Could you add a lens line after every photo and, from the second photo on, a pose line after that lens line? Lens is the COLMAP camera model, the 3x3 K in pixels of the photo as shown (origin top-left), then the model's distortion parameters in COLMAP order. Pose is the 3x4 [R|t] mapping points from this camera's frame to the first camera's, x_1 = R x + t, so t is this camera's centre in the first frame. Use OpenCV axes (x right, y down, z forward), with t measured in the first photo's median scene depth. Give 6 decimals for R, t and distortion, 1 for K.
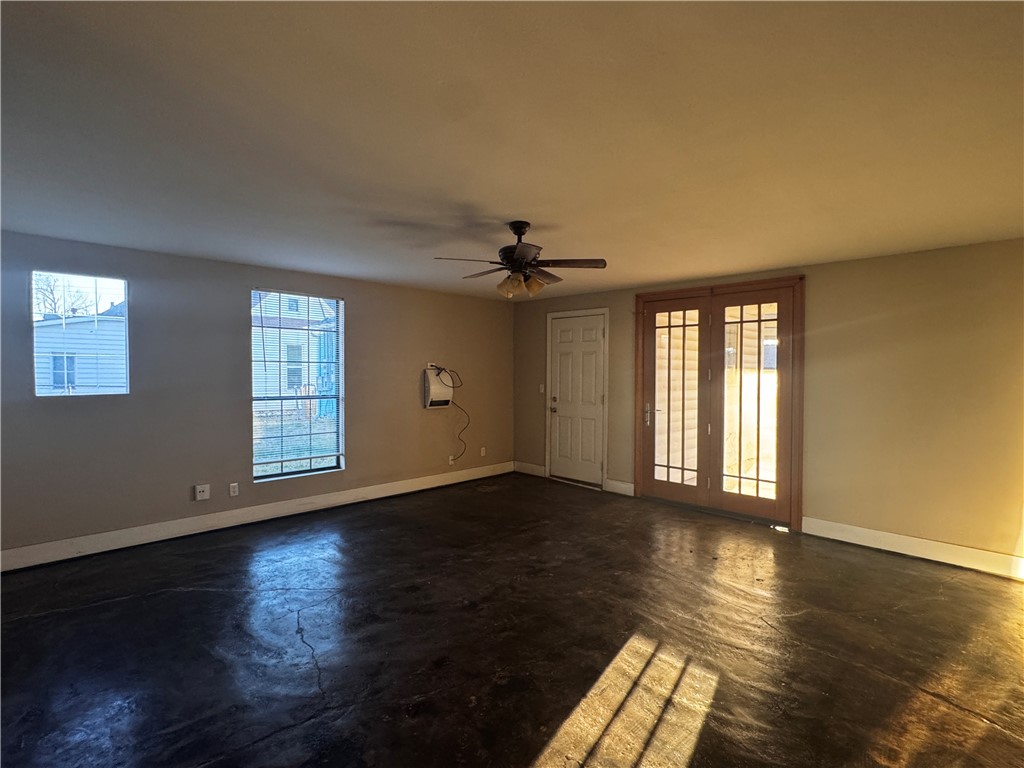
lens RADIAL K [[497.1, 0, 511.2], [0, 497.1, 387.0], [0, 0, 1]] dist [0.000498, 0.000110]
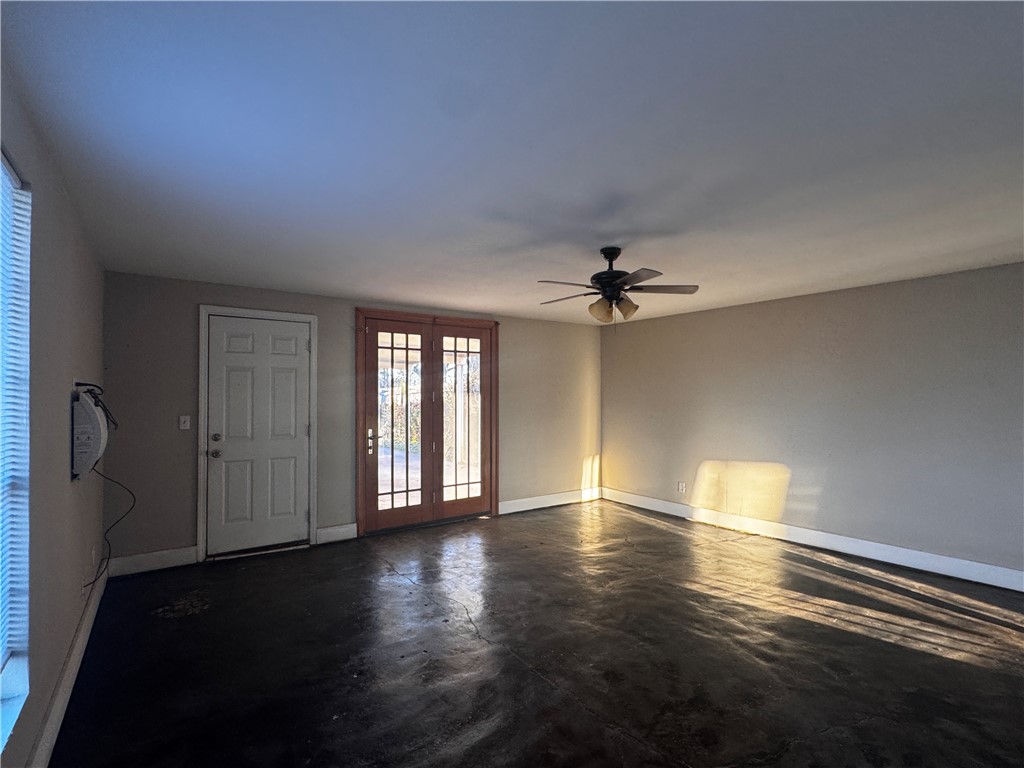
lens RADIAL K [[497.1, 0, 511.2], [0, 497.1, 387.0], [0, 0, 1]] dist [0.000498, 0.000110]
pose [[0.176349, 0.009037, 0.984286, -0.603141], [0.034406, 0.999290, -0.015339, -0.022345], [-0.983726, 0.036571, 0.175912, 0.607783]]
